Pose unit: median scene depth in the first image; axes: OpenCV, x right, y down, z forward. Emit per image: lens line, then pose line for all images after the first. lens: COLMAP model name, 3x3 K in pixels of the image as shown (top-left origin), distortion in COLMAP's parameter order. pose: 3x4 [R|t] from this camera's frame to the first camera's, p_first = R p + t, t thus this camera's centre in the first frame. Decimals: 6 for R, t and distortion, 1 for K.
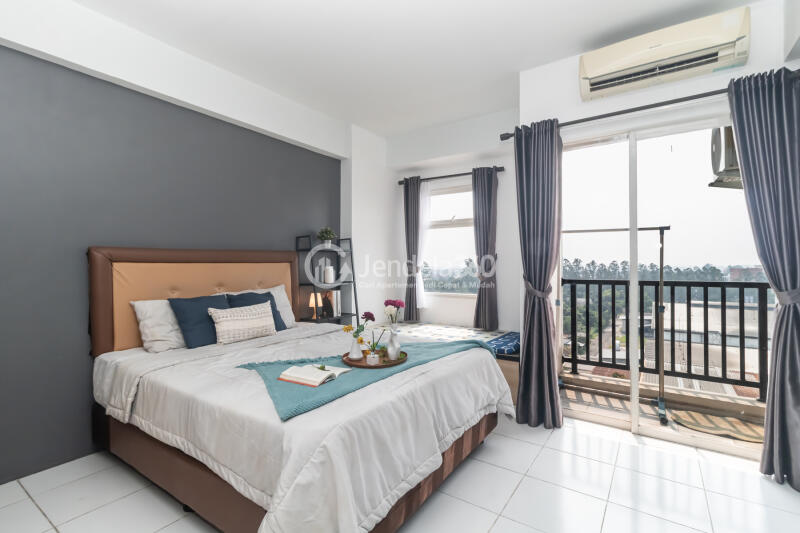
lens RADIAL K [[376.6, 0, 396.2], [0, 376.6, 265.6], [0, 0, 1]] dist [0.008682, 0.000234]
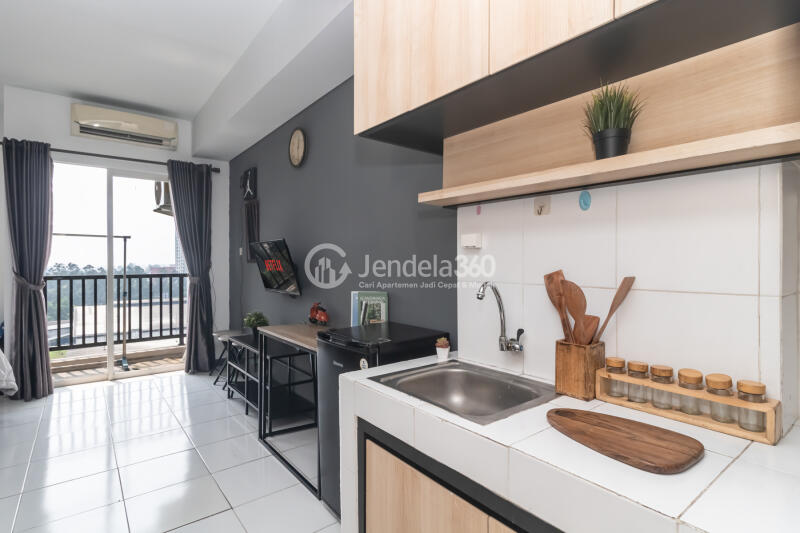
lens RADIAL K [[411.8, 0, 399.6], [0, 411.8, 265.3], [0, 0, 1]] dist [0.000451, -0.000463]
pose [[0.292171, -0.002890, 0.956362, -0.480242], [0.003313, 0.999992, 0.002009, 0.007417], [-0.956360, 0.002581, 0.292179, -0.441181]]
